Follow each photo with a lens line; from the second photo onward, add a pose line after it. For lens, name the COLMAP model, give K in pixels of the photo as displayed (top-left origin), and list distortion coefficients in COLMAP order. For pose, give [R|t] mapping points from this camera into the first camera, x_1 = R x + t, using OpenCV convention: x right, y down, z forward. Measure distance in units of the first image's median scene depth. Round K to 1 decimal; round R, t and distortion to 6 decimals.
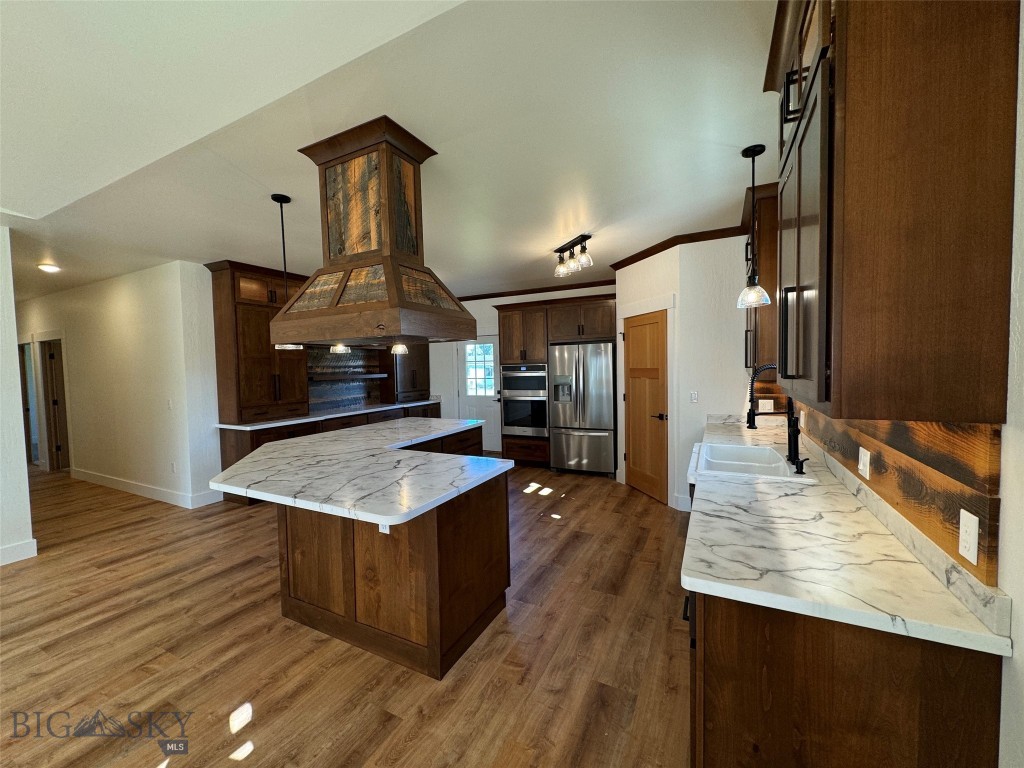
lens RADIAL K [[407.3, 0, 510.8], [0, 407.3, 382.4], [0, 0, 1]] dist [-0.001464, 0.000229]
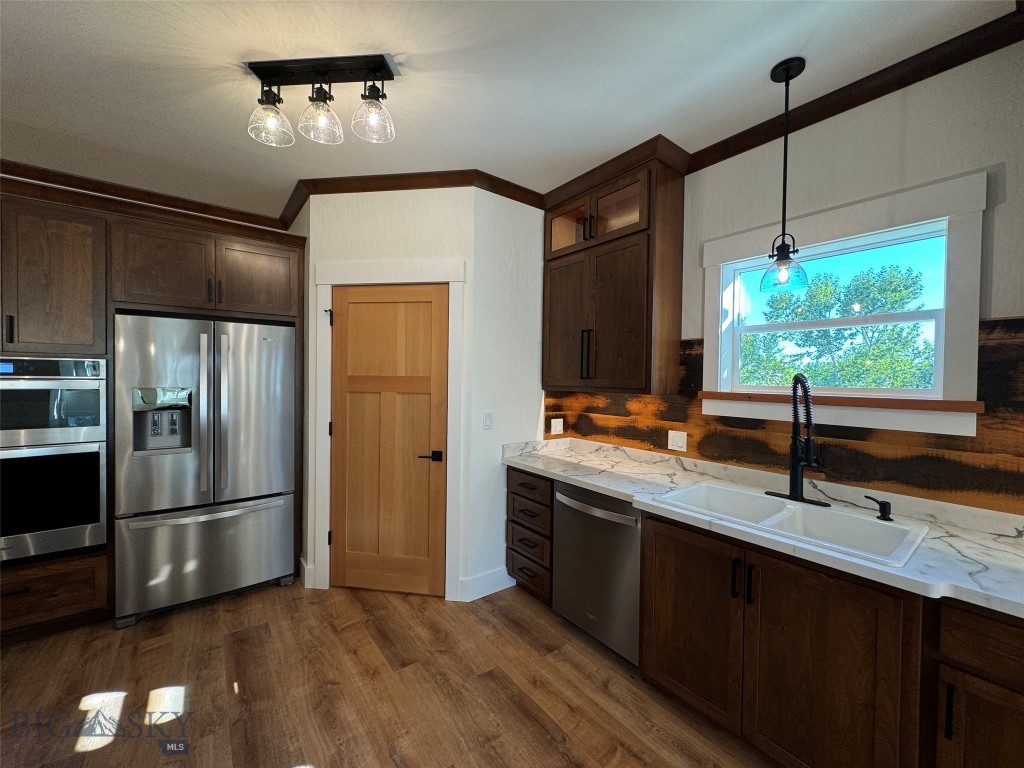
lens RADIAL K [[407.3, 0, 511.3], [0, 407.3, 382.9], [0, 0, 1]] dist [-0.001464, 0.000229]
pose [[0.430987, 0.016826, 0.902201, -0.149944], [0.013788, 0.999587, -0.025229, -0.010356], [-0.902253, 0.023313, 0.430576, 0.728189]]
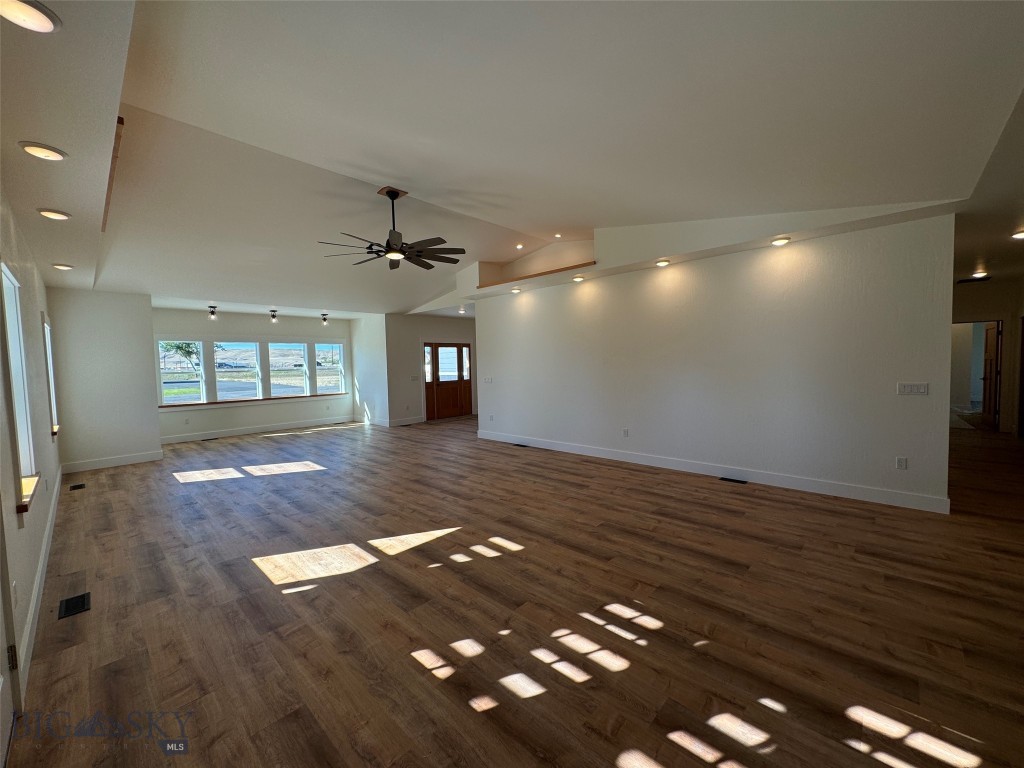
lens RADIAL K [[407.3, 0, 512.0], [0, 407.3, 383.9], [0, 0, 1]] dist [-0.001464, 0.000229]
pose [[-0.272207, 0.081307, -0.958798, 0.213199], [-0.010183, 0.996124, 0.087364, -0.006908], [0.962185, 0.033544, -0.270324, 0.197979]]
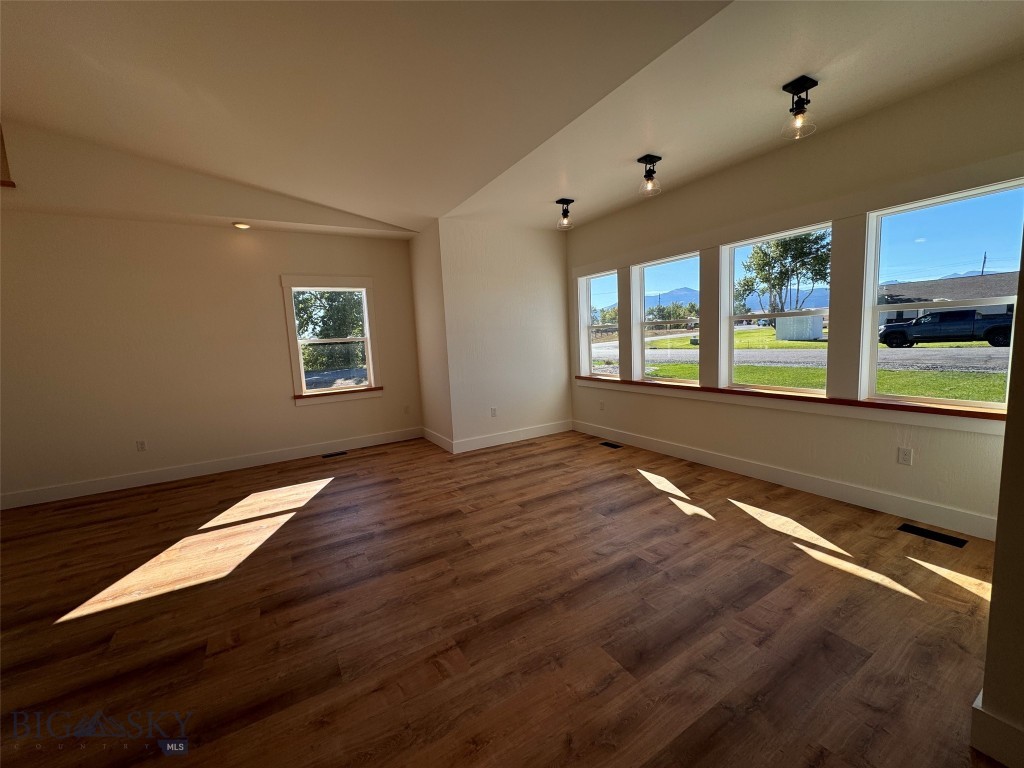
lens RADIAL K [[407.3, 0, 513.7], [0, 407.3, 383.5], [0, 0, 1]] dist [-0.001464, 0.000229]
pose [[-0.849487, 0.006262, 0.527573, -1.975219], [0.092482, 0.986216, 0.137207, 0.124126], [-0.519441, 0.165346, -0.838356, -0.853702]]
